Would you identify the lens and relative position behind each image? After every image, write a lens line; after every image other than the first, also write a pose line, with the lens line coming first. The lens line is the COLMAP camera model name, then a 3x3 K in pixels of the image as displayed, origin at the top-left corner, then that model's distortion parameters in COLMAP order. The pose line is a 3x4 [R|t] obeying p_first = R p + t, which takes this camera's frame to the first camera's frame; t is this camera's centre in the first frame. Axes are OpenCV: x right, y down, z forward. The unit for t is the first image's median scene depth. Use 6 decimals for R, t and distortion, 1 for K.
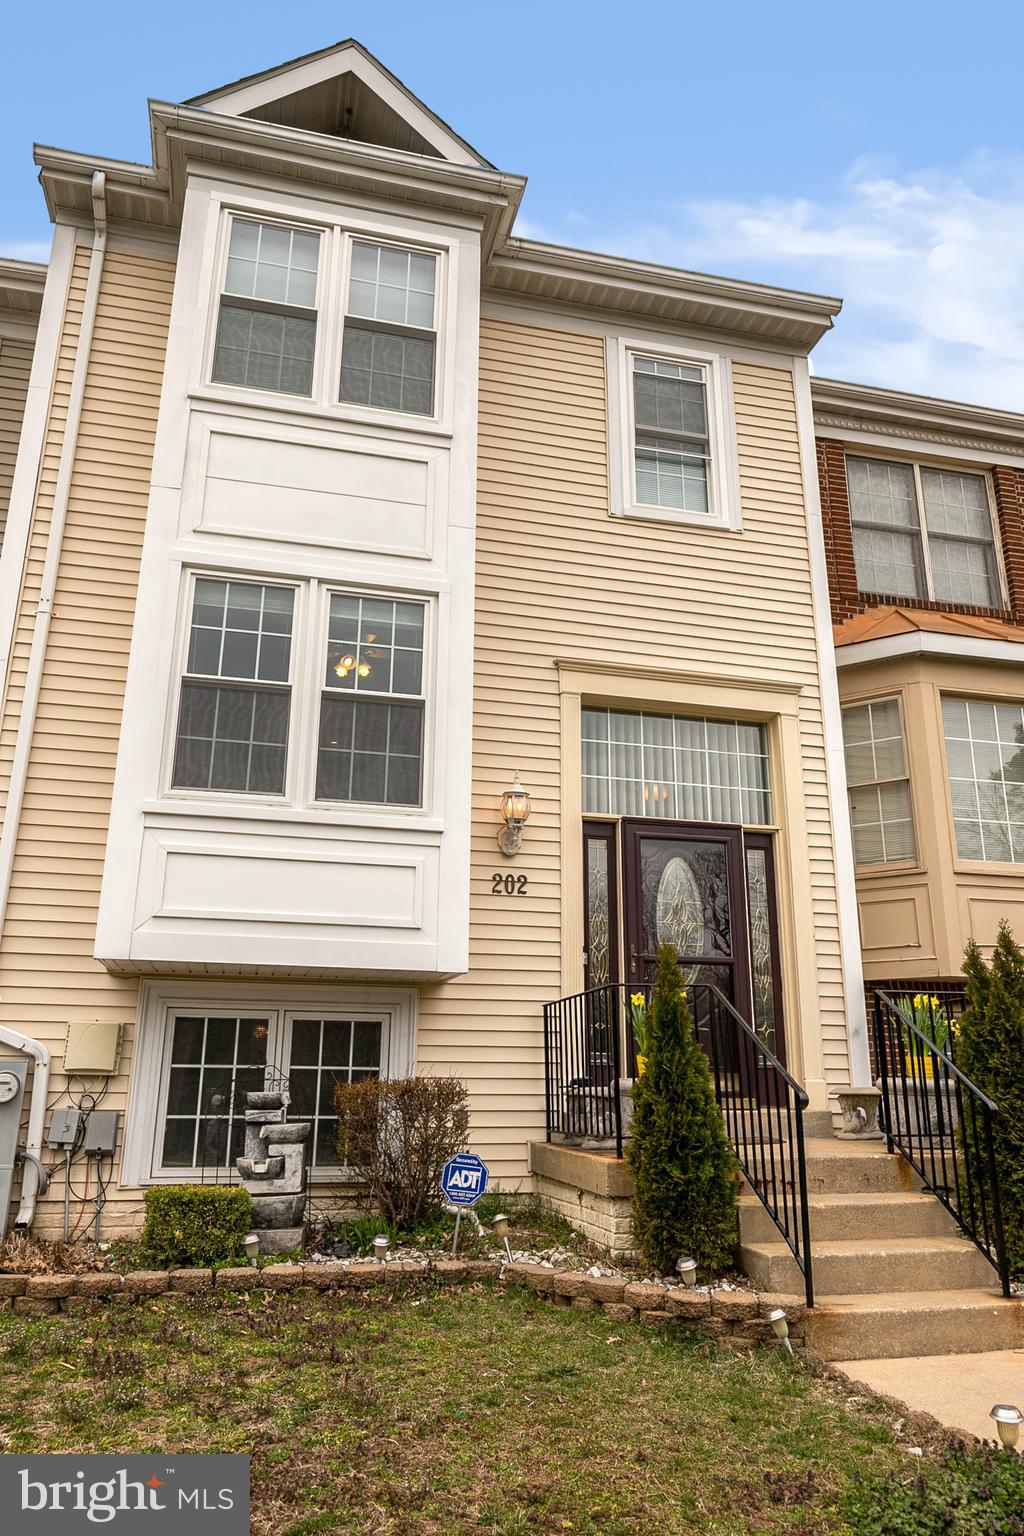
lens RADIAL K [[1023.7, 0, 513.9], [0, 1023.7, 788.7], [0, 0, 1]] dist [-0.001935, 0.001388]
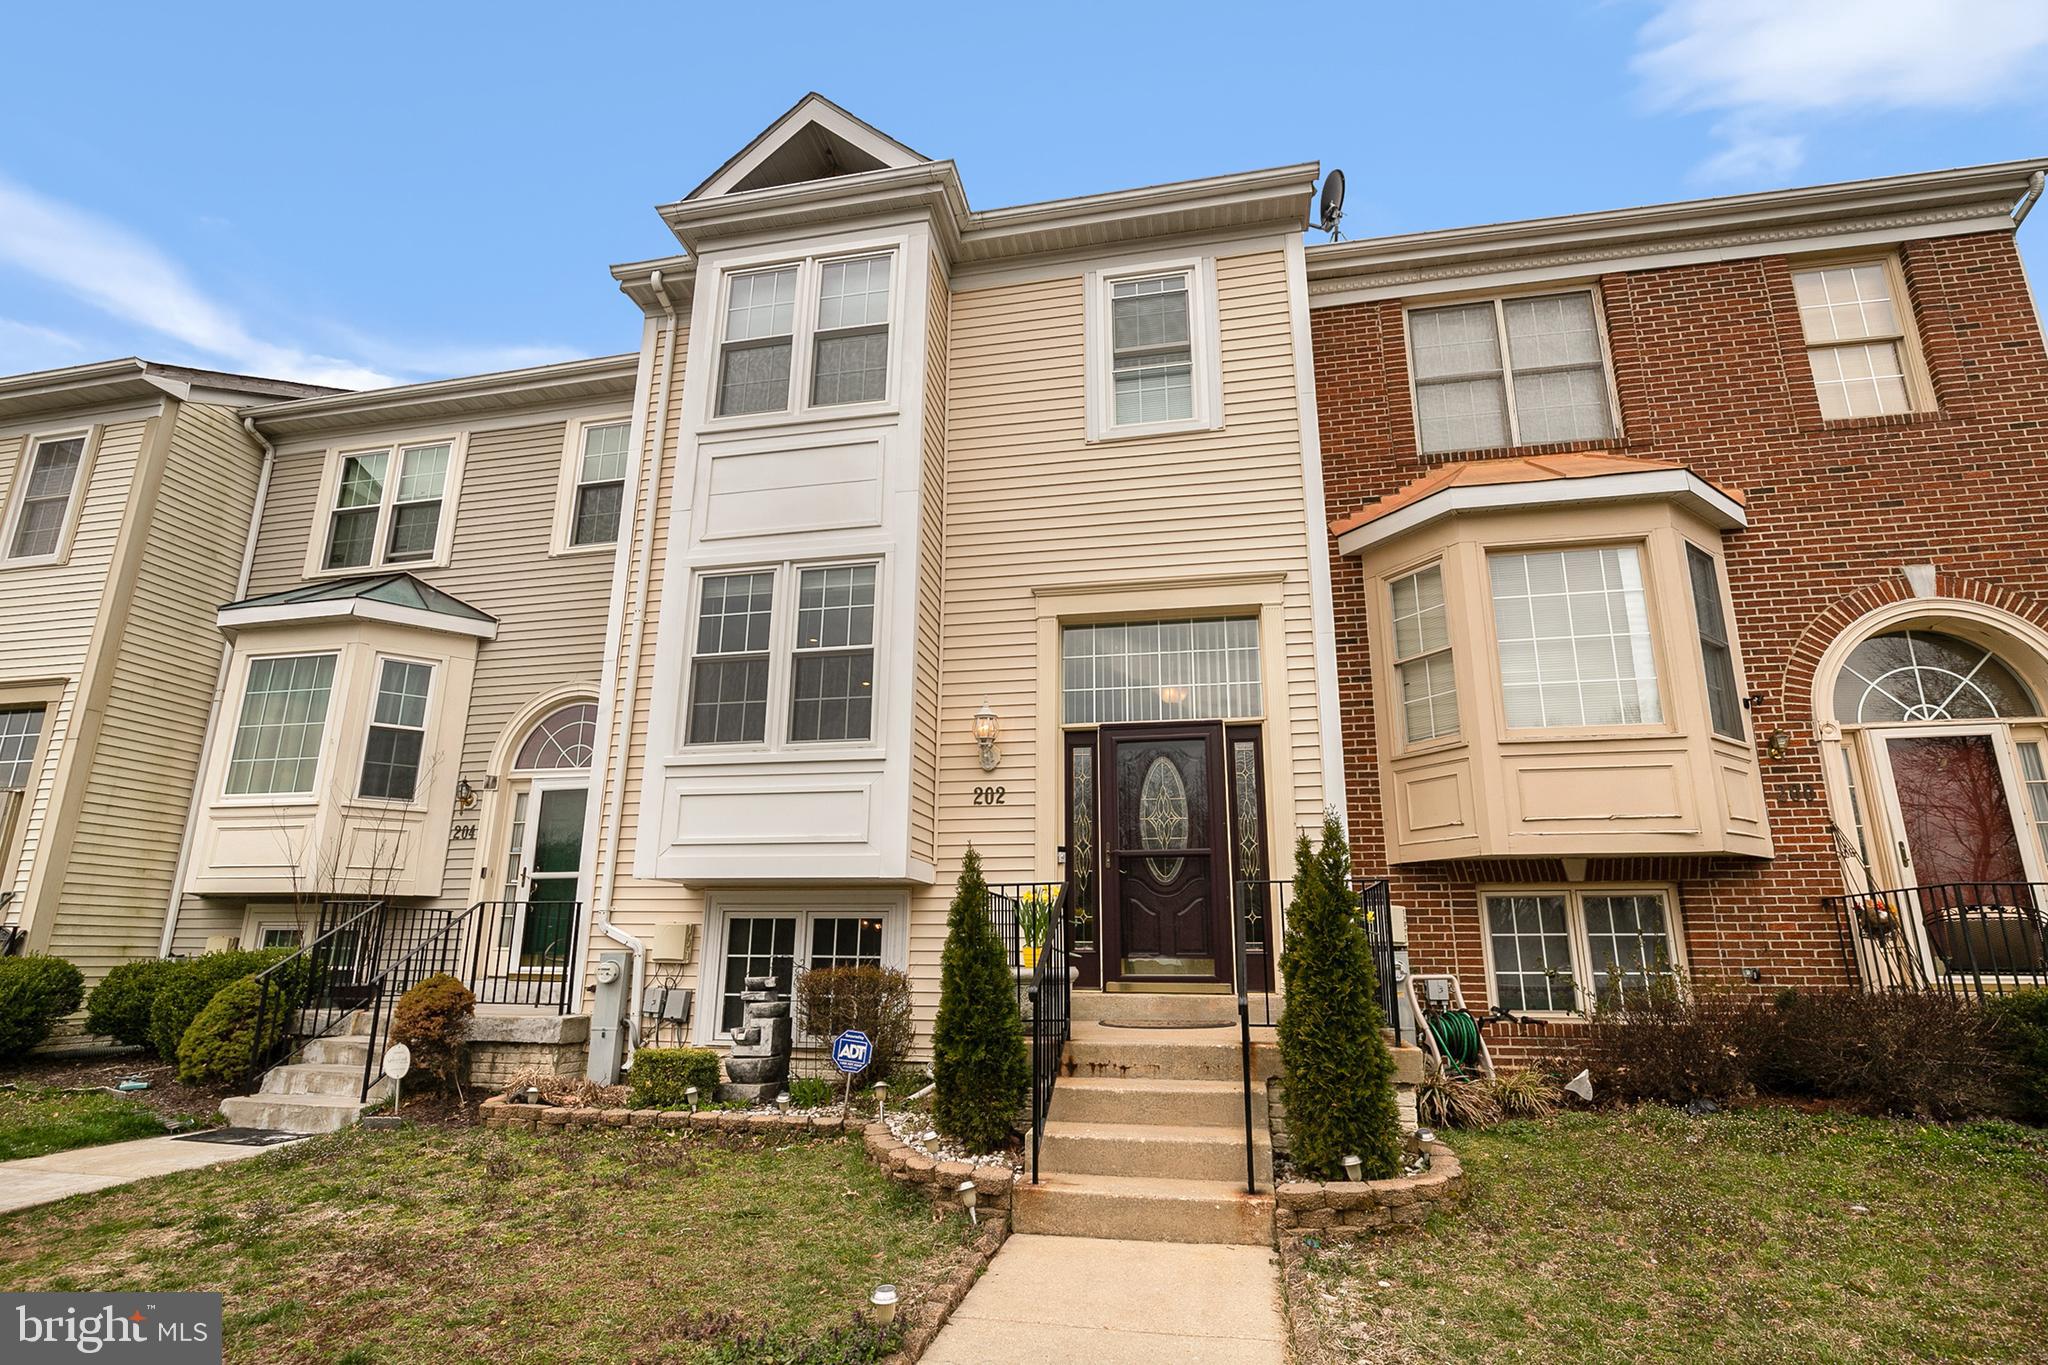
lens RADIAL K [[907.6, 0, 1033.1], [0, 907.6, 743.0], [0, 0, 1]] dist [-0.012069, -0.000195]
pose [[0.914631, -0.093939, -0.393226, 0.447024], [0.114208, 0.993051, 0.028412, 0.012227], [0.387824, -0.070896, 0.919003, 0.099280]]
